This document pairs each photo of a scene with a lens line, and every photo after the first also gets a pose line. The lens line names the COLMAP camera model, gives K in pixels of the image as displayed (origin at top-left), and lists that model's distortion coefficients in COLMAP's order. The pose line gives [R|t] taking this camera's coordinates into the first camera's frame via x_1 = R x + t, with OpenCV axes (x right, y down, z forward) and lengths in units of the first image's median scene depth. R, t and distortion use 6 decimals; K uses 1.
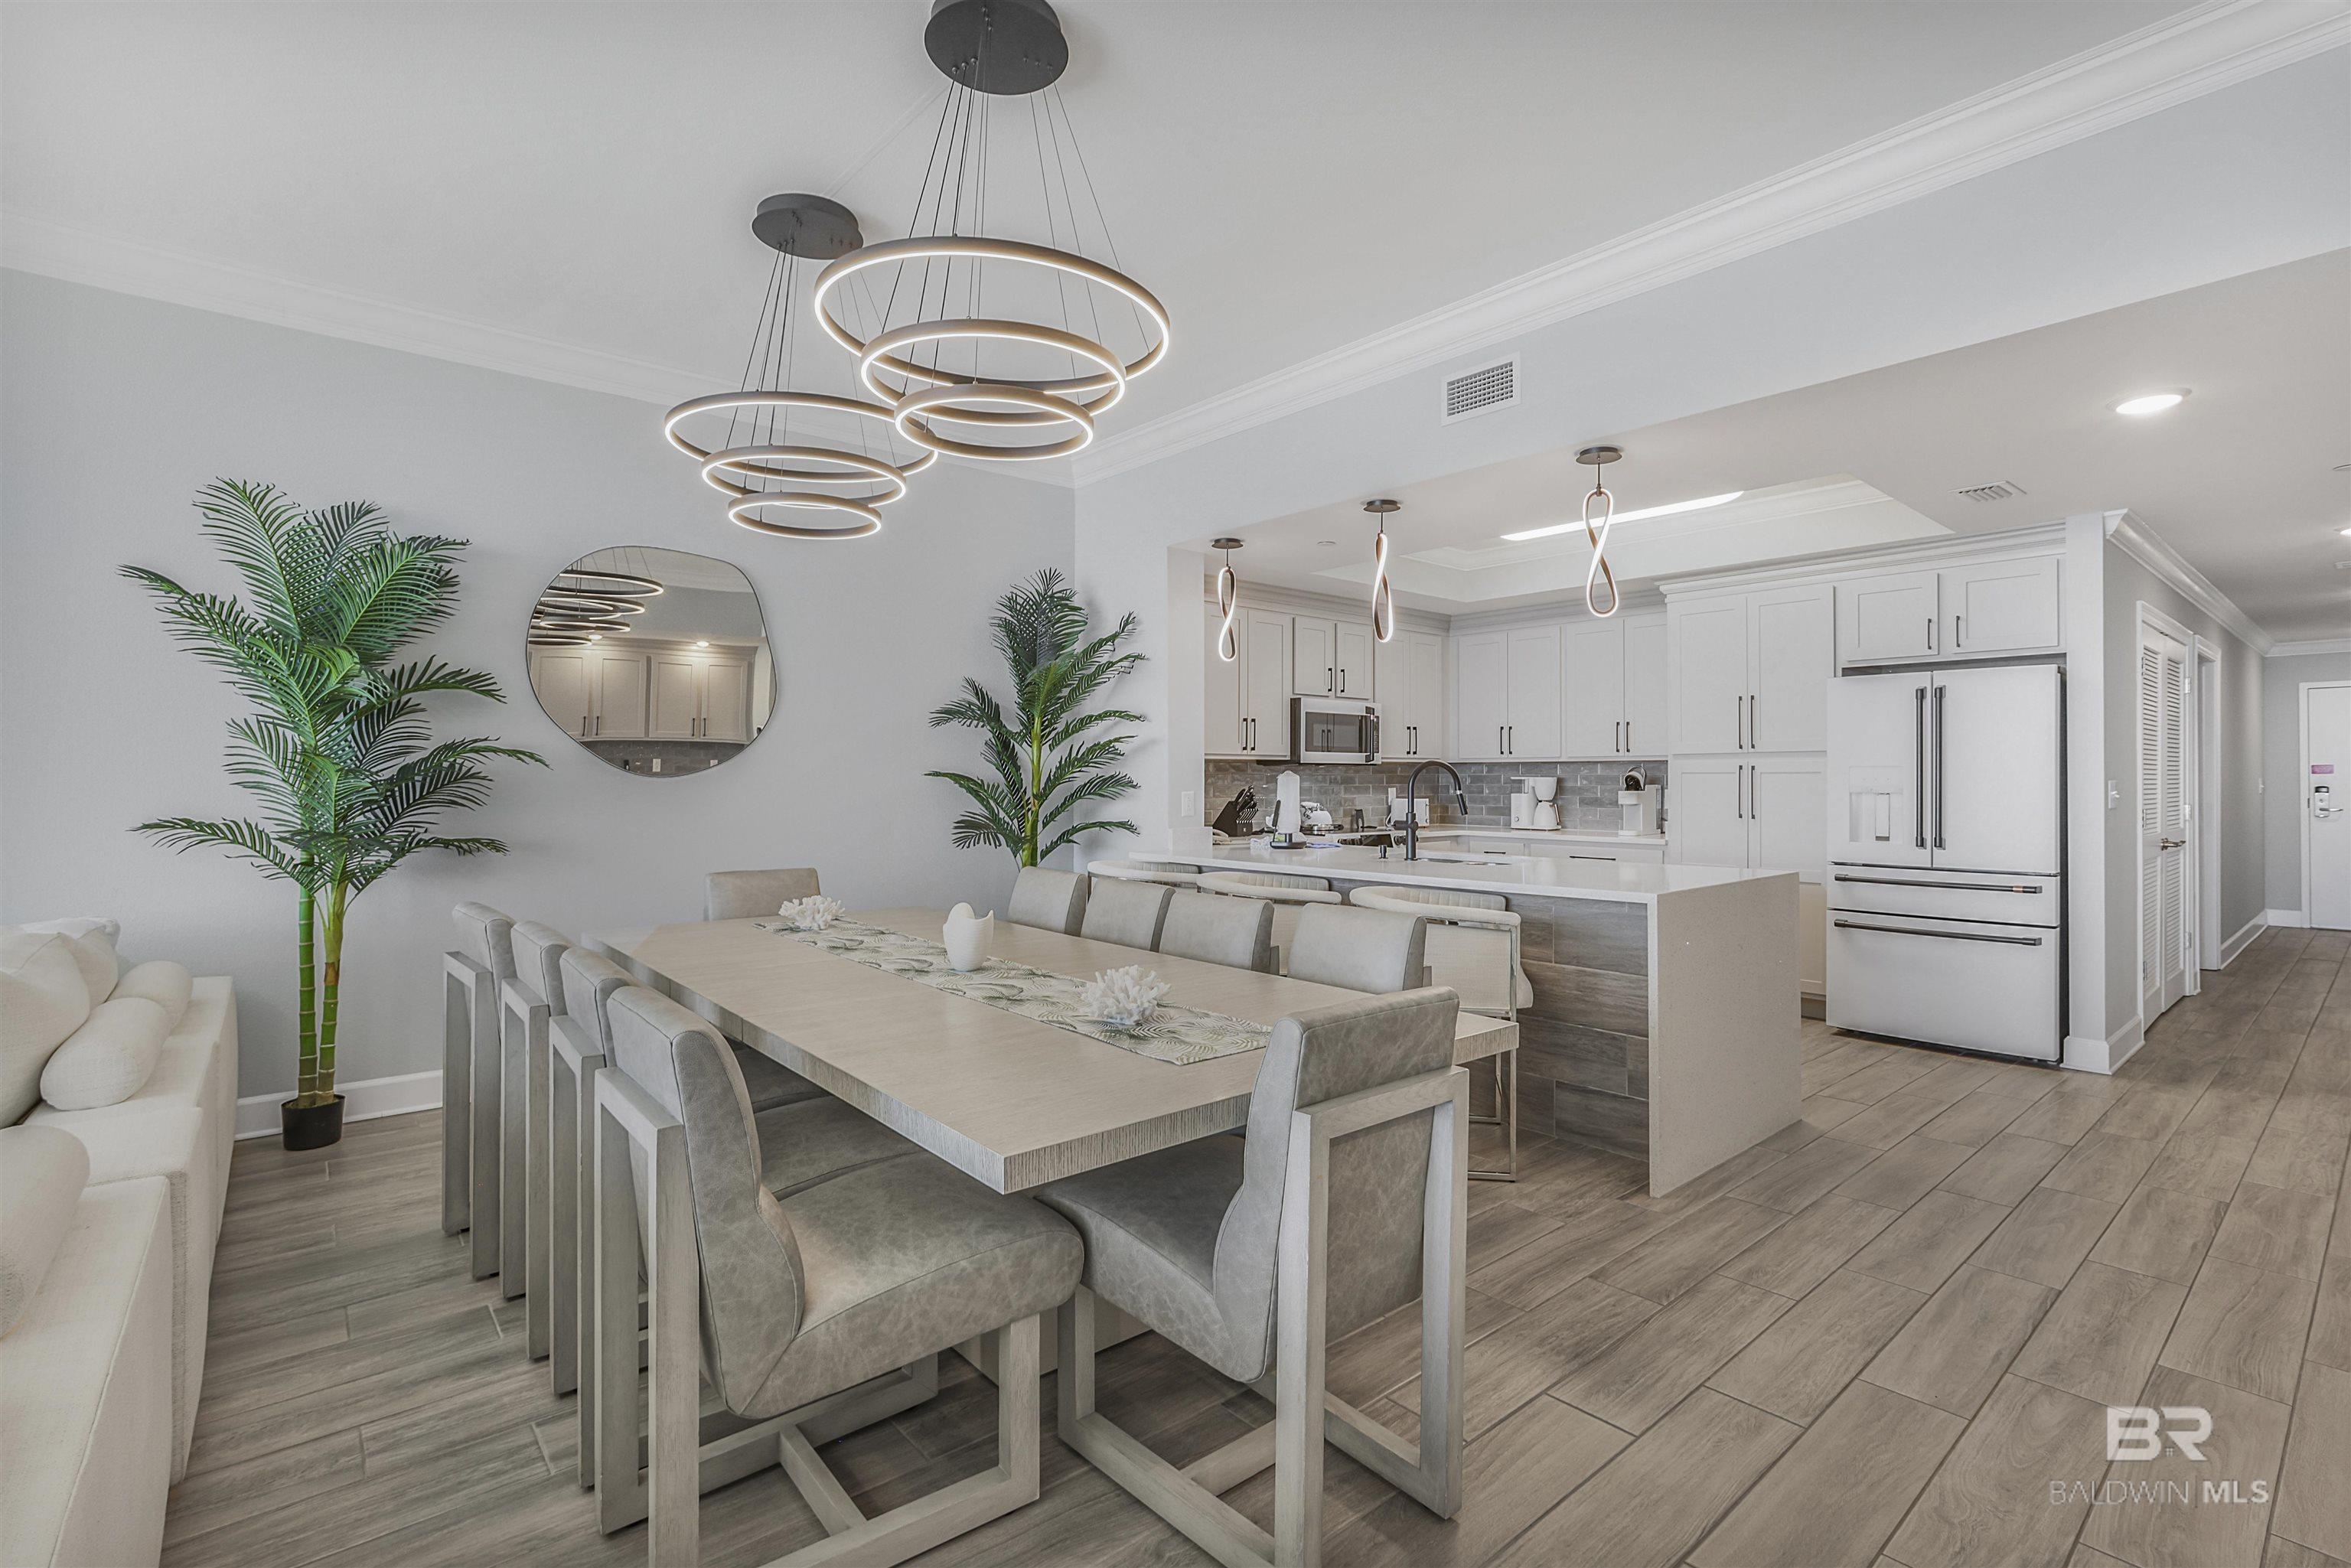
lens RADIAL K [[1076.8, 0, 1187.1], [0, 1076.8, 774.9], [0, 0, 1]] dist [-0.043017, 0.025489]
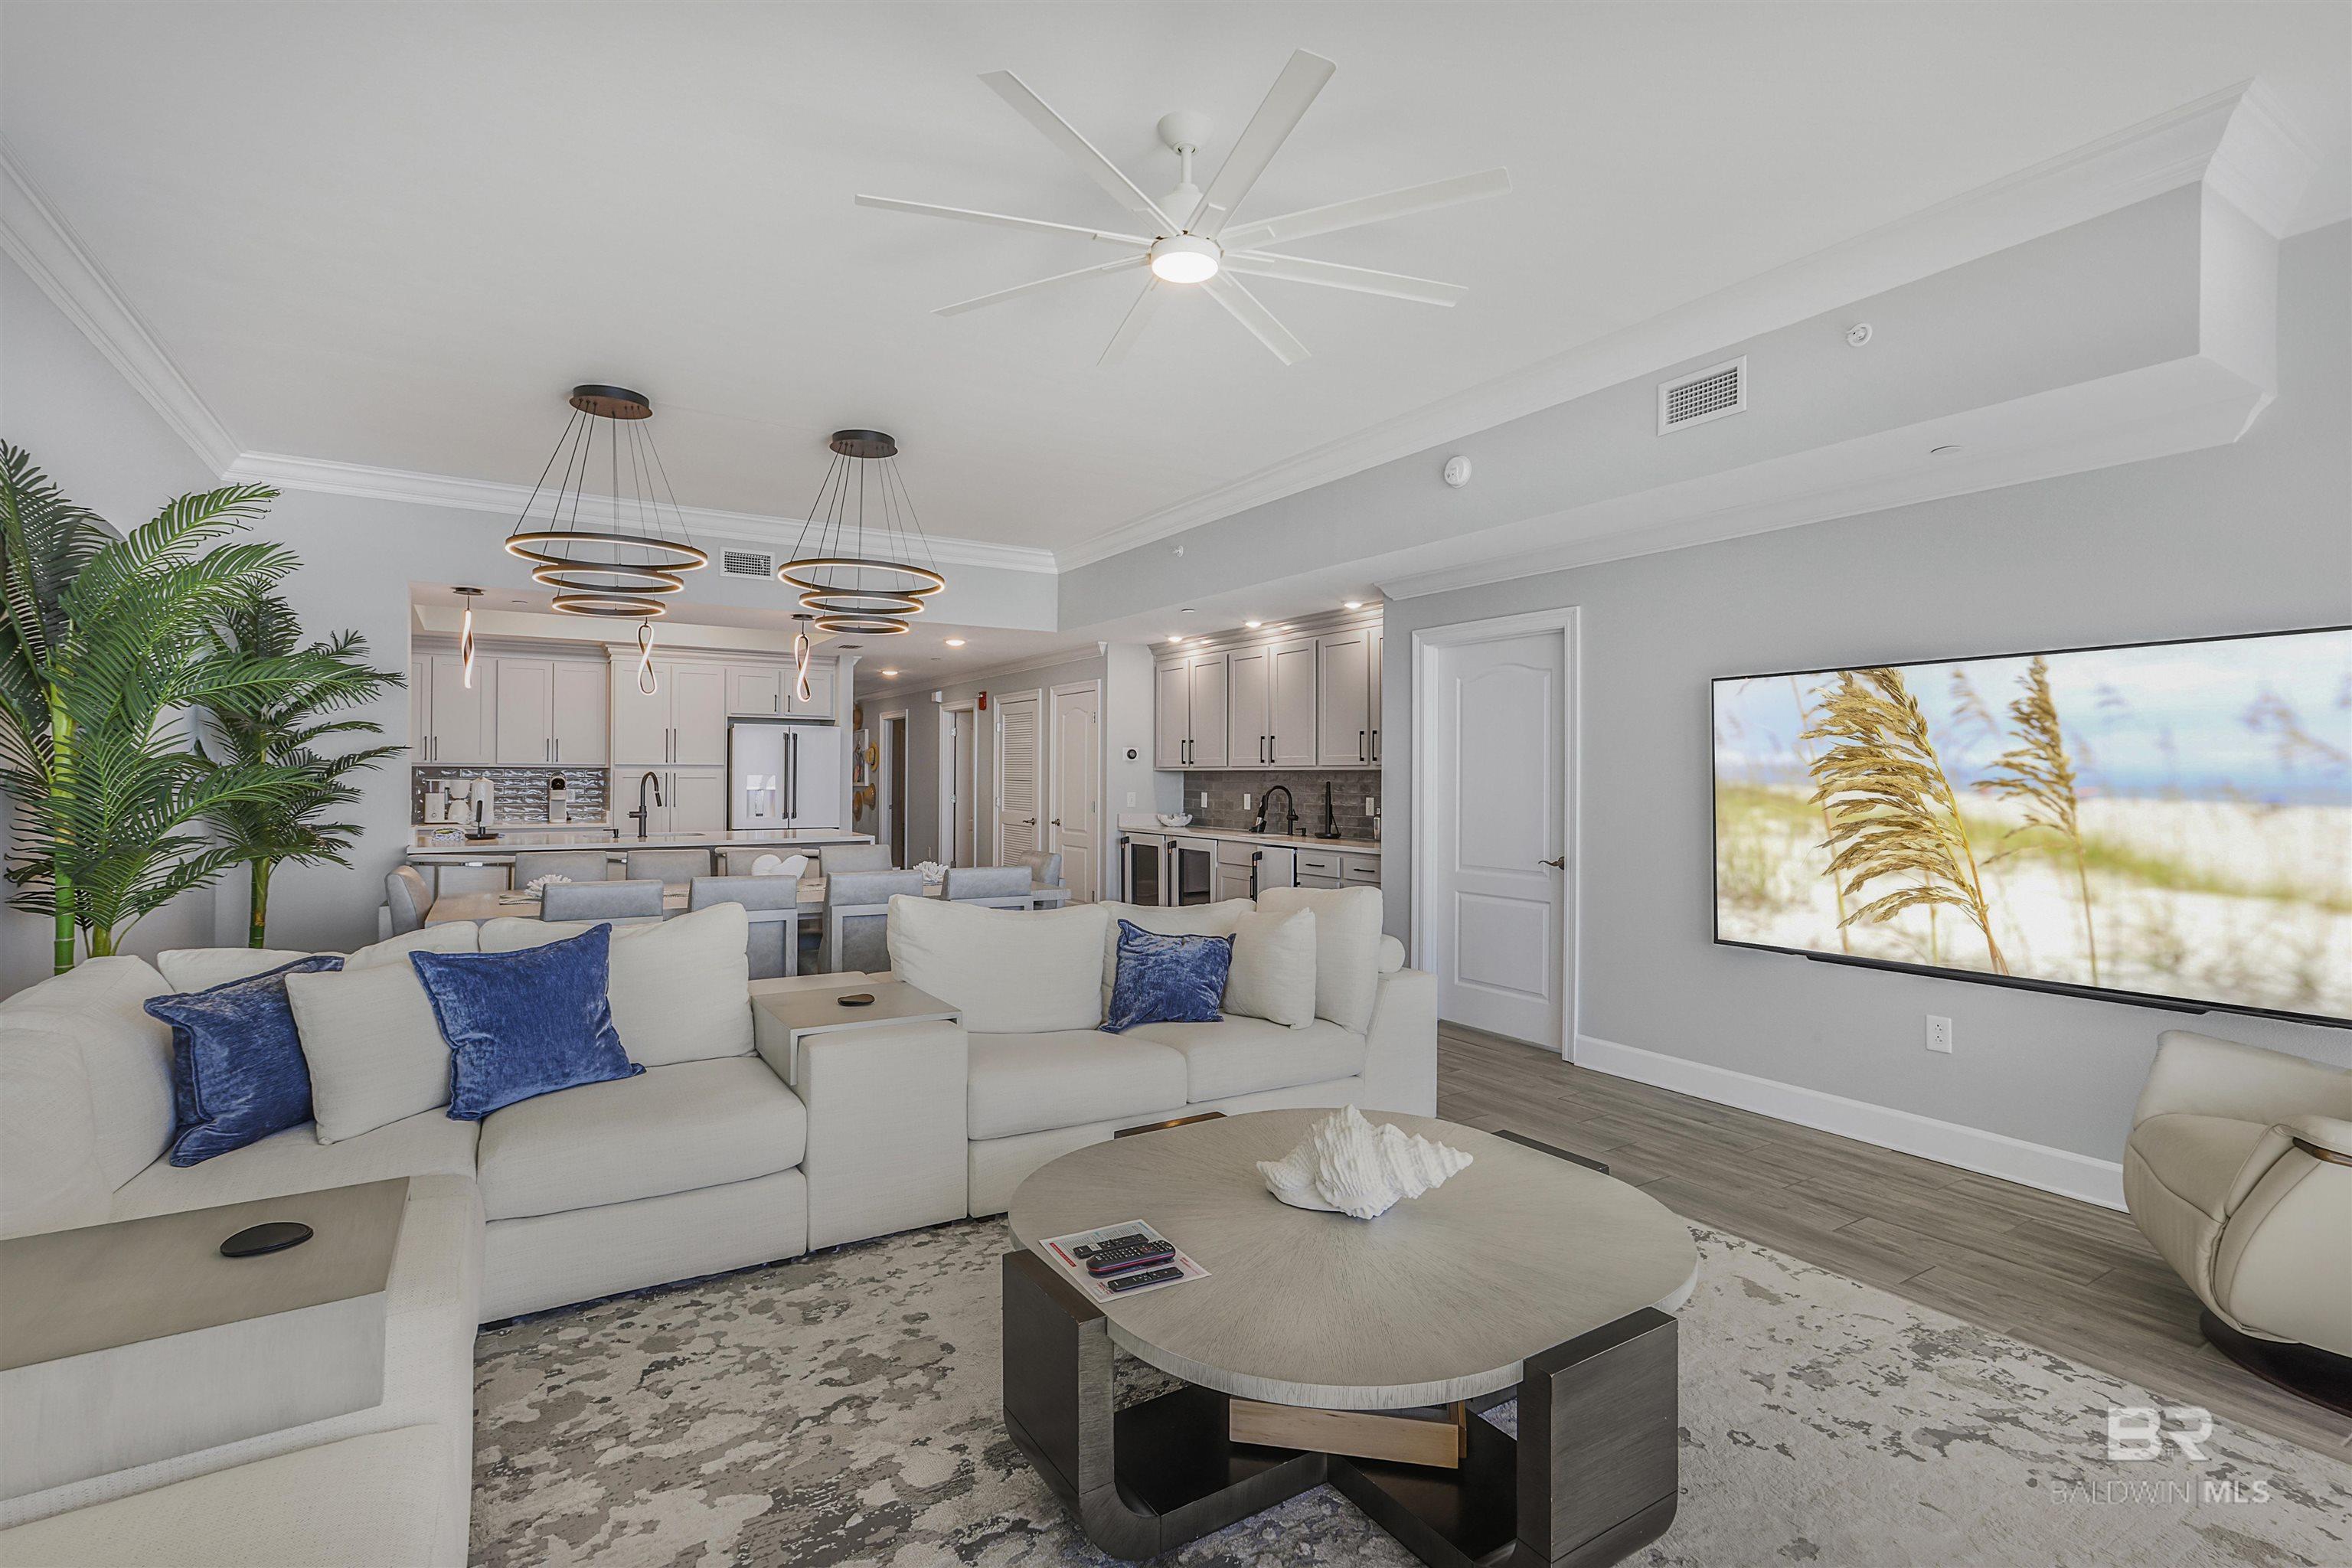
lens RADIAL K [[1155.1, 0, 1176.0], [0, 1155.1, 768.7], [0, 0, 1]] dist [0.024554, 0.001192]
pose [[0.143049, 0.009207, 0.989673, -1.155938], [-0.007285, 0.999939, -0.008249, -0.007396], [-0.989689, -0.006029, 0.143107, 0.025466]]
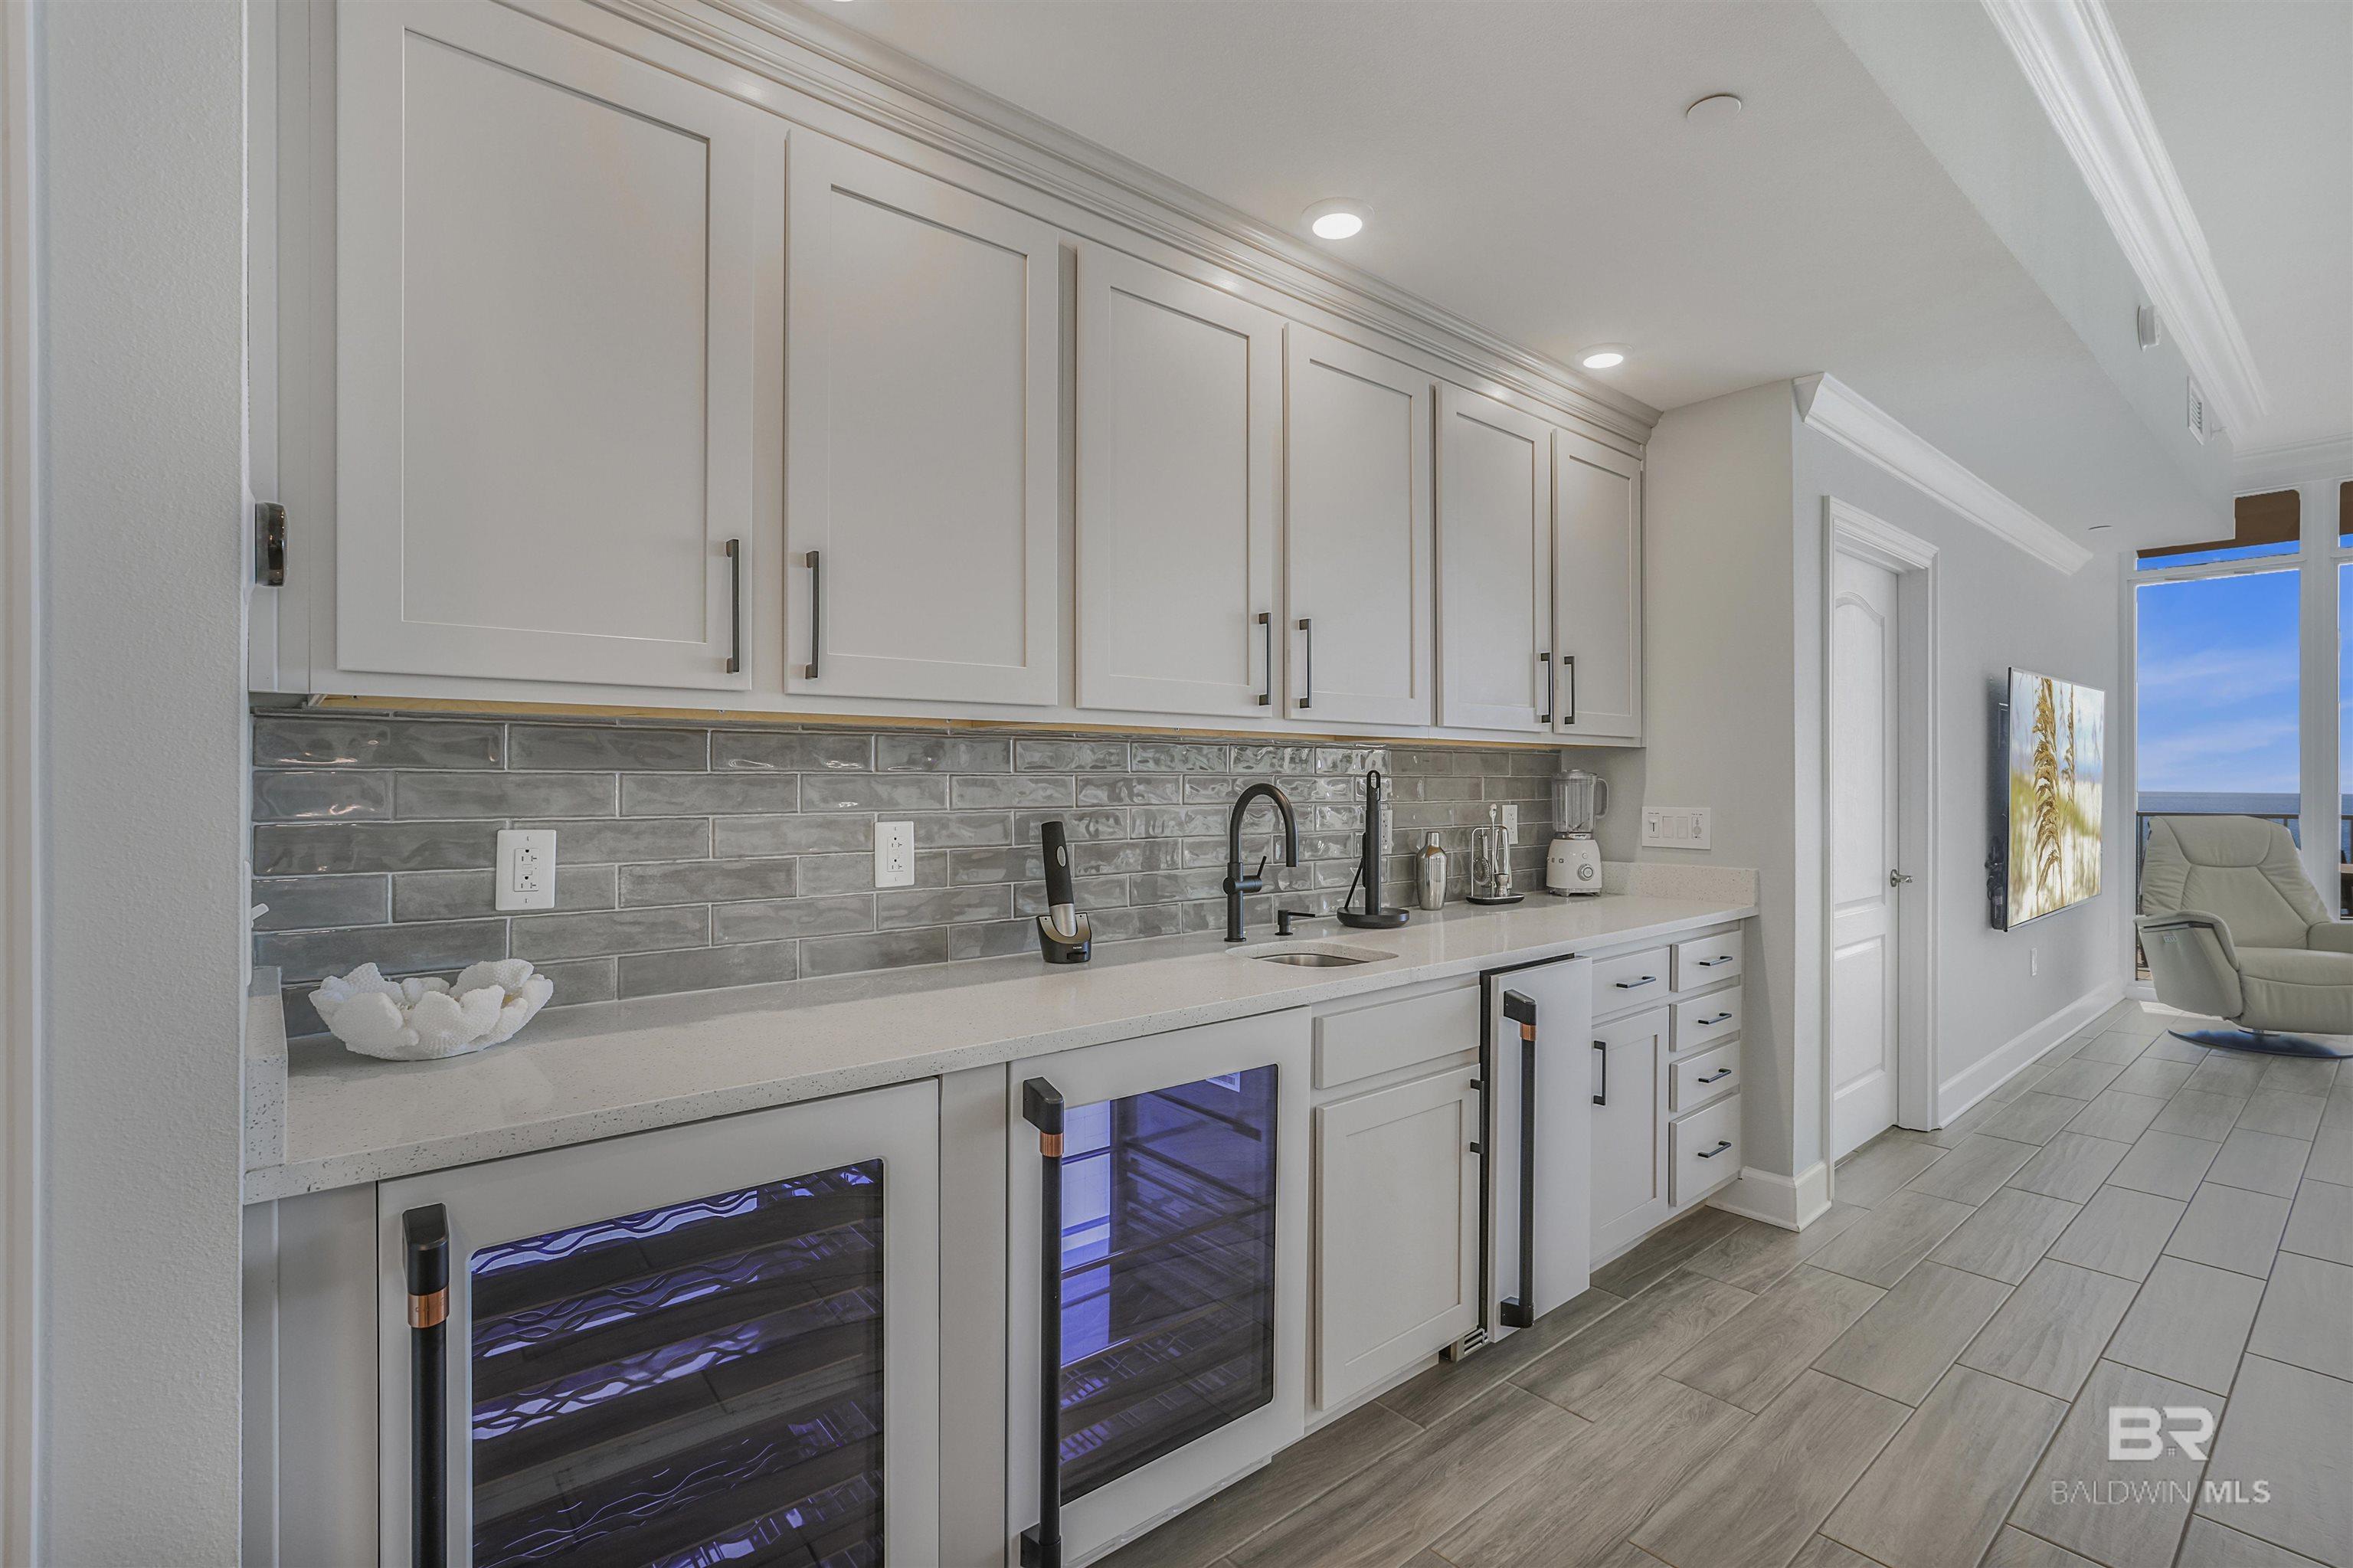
lens RADIAL K [[1081.3, 0, 1184.8], [0, 1081.3, 775.6], [0, 0, 1]] dist [-0.000671, 0.000557]
pose [[-0.999773, -0.005650, -0.020538, 0.502306], [-0.005570, 0.999977, -0.003907, 0.000008], [0.020559, -0.003792, -0.999781, 0.559674]]
